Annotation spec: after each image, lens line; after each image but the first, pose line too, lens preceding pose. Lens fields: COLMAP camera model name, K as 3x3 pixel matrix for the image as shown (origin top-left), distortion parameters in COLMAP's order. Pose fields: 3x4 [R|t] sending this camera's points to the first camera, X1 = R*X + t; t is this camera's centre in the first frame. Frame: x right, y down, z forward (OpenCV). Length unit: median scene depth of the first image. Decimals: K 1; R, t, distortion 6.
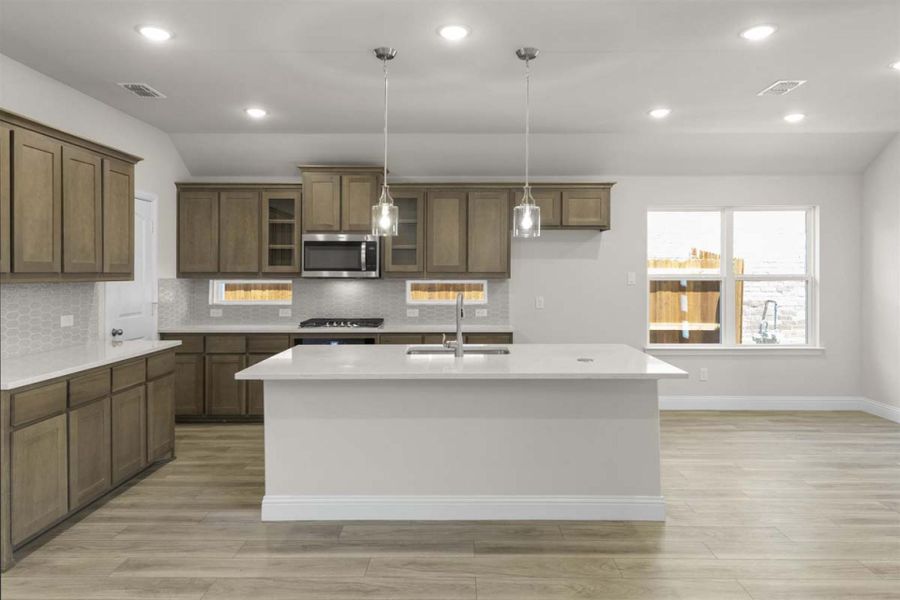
lens RADIAL K [[576.3, 0, 448.5], [0, 576.3, 271.7], [0, 0, 1]] dist [0.001132, -0.002161]
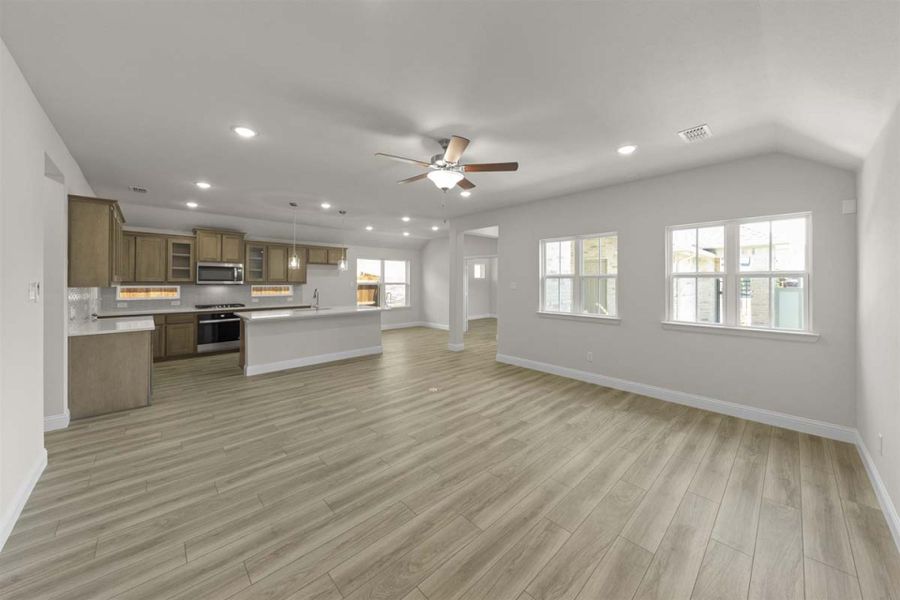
lens RADIAL K [[318.9, 0, 457.2], [0, 318.9, 279.7], [0, 0, 1]] dist [0.000744, -0.000083]
pose [[0.715352, 0.006151, 0.698738, -0.379854], [-0.001533, 0.999973, -0.007234, 0.001120], [-0.698763, 0.004104, 0.715341, -0.409266]]
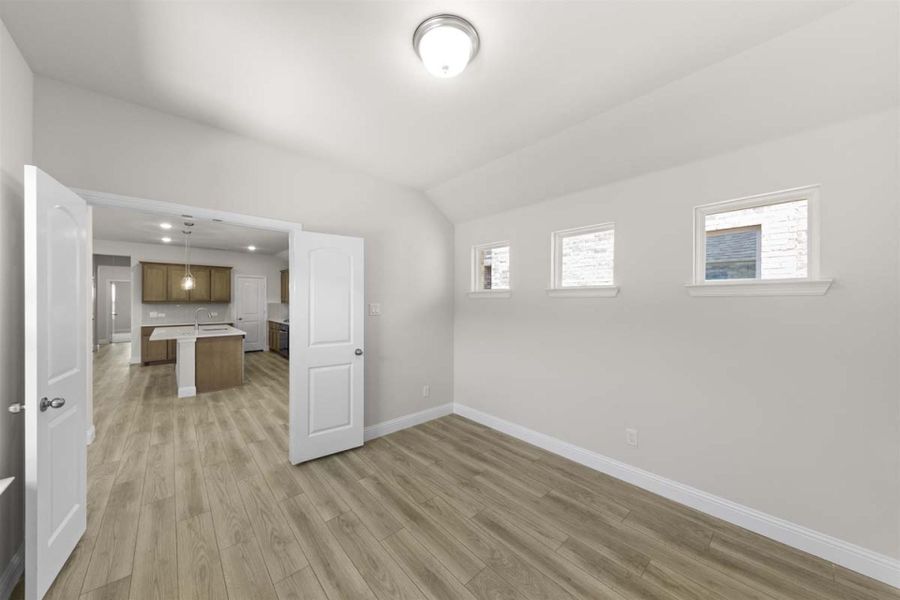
lens RADIAL K [[329.2, 0, 450.0], [0, 329.2, 300.0], [0, 0, 1]] dist [0.000465, -0.000084]
pose [[0.660120, 0.003768, -0.751151, 1.356940], [-0.001686, 0.999992, 0.003535, -0.009390], [0.751158, -0.001067, 0.660121, 0.542883]]
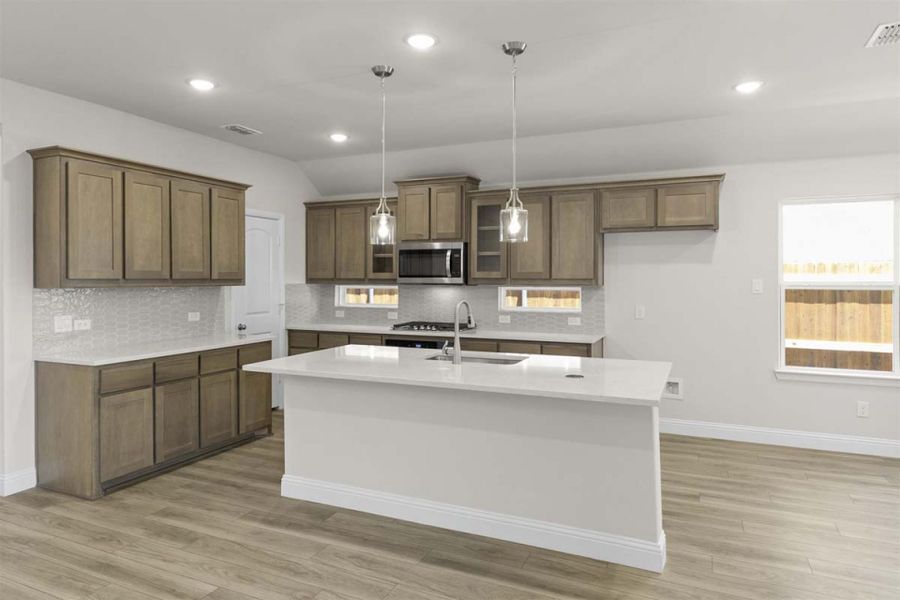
lens RADIAL K [[559.5, 0, 425.6], [0, 559.5, 277.2], [0, 0, 1]] dist [0.001877, -0.003253]
pose [[0.909490, -0.000189, -0.415727, 0.231425], [-0.000179, 1.000000, -0.000847, -0.000863], [0.415727, 0.000845, 0.909489, 0.062369]]
